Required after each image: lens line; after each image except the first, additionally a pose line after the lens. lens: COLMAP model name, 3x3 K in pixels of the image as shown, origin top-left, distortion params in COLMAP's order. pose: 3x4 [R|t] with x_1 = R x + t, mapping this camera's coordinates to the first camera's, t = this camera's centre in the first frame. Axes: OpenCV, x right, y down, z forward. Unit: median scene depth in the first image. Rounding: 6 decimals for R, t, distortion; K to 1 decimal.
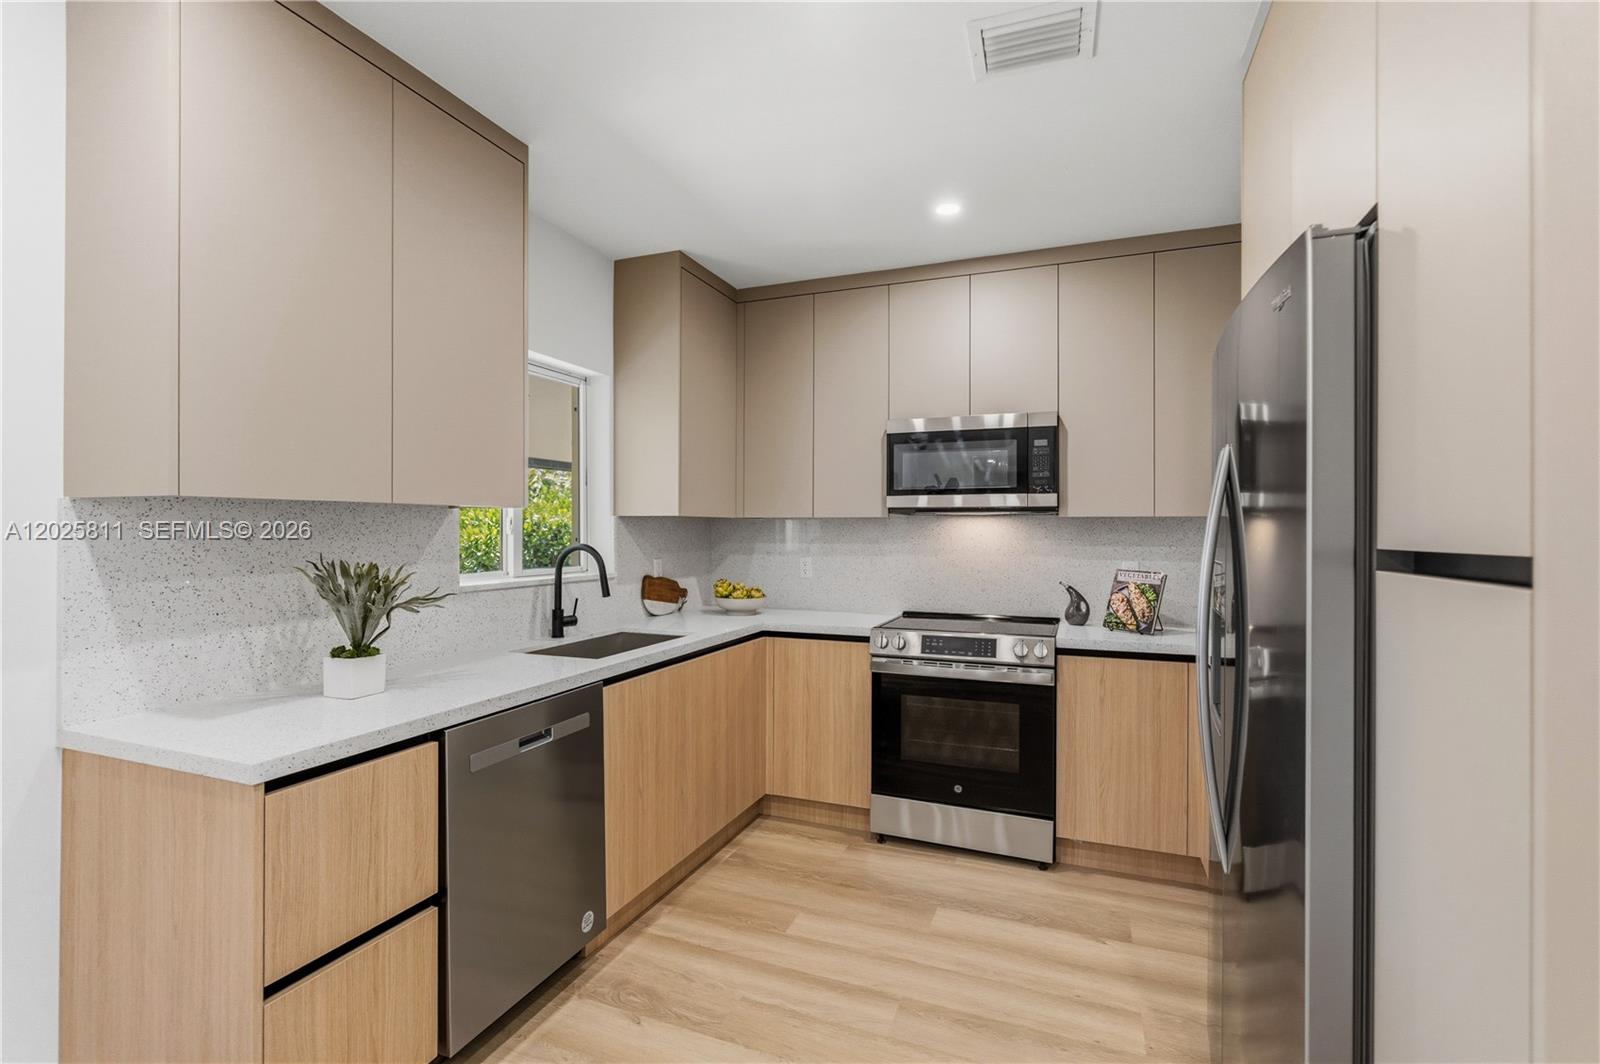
lens RADIAL K [[732.0, 0, 796.1], [0, 732.0, 529.6], [0, 0, 1]] dist [-0.002794, 0.002430]
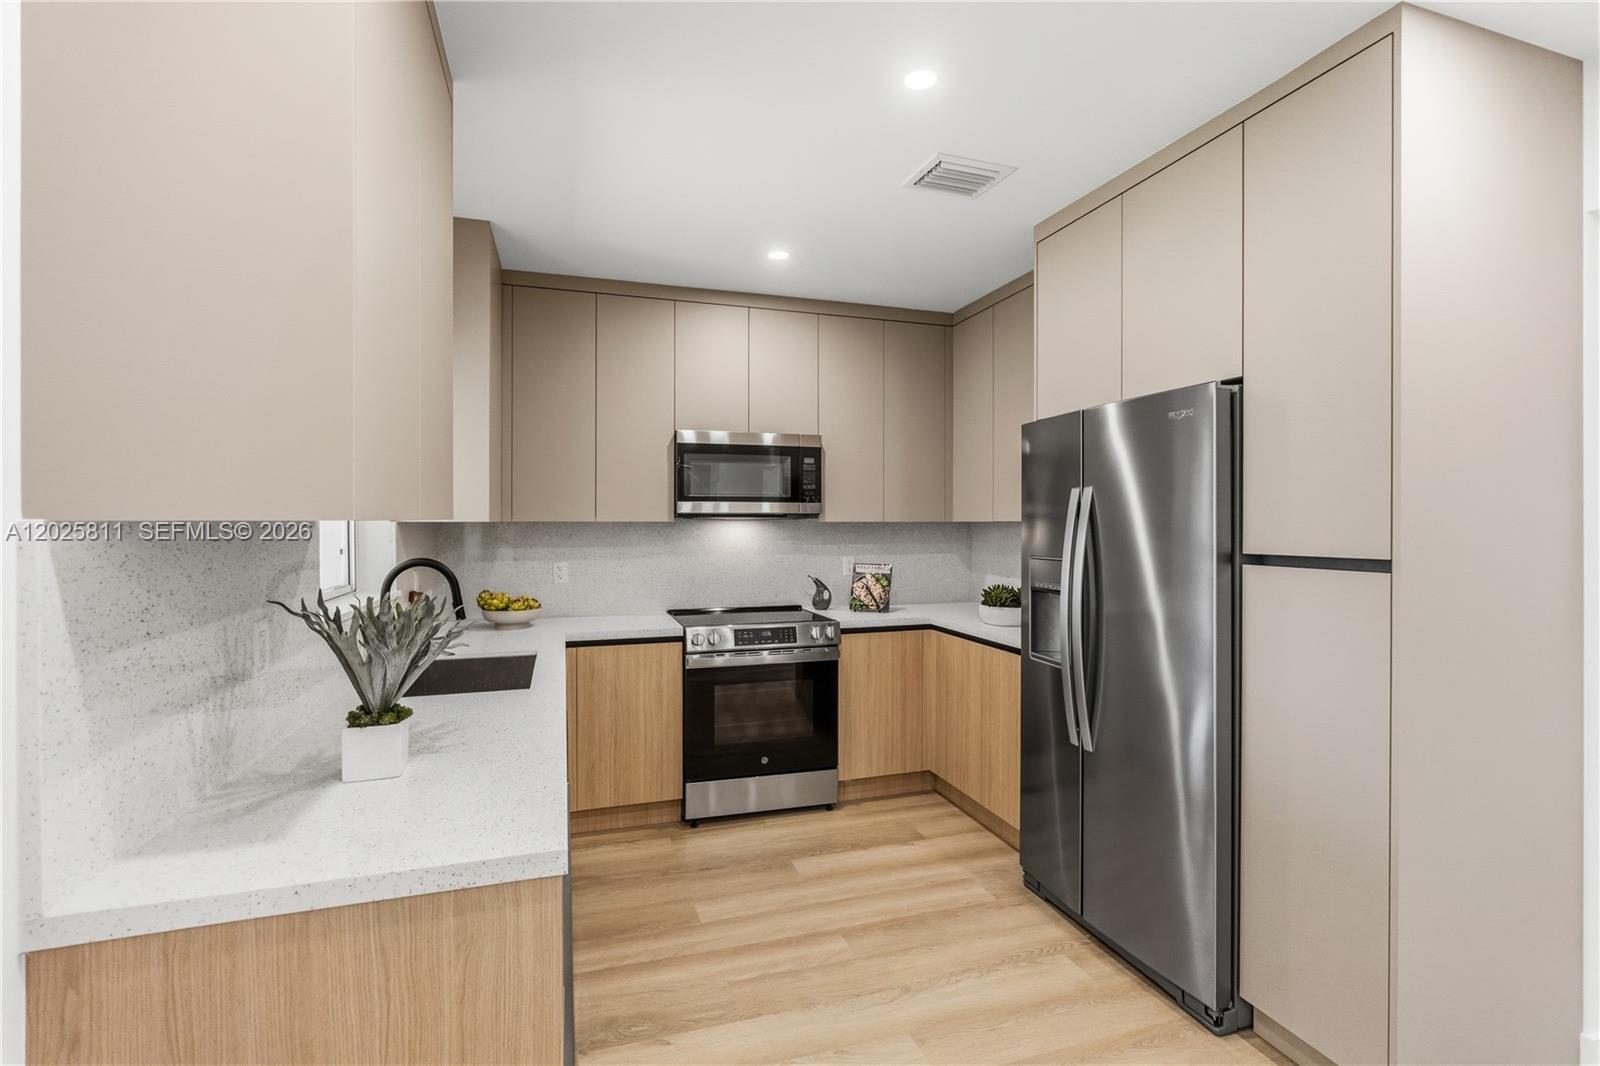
lens RADIAL K [[732.0, 0, 797.0], [0, 732.0, 529.8], [0, 0, 1]] dist [-0.002794, 0.002430]
pose [[0.770856, -0.009697, 0.636935, -0.466436], [0.001492, 0.999909, 0.013417, -0.022091], [-0.637007, -0.009392, 0.770801, 0.087504]]
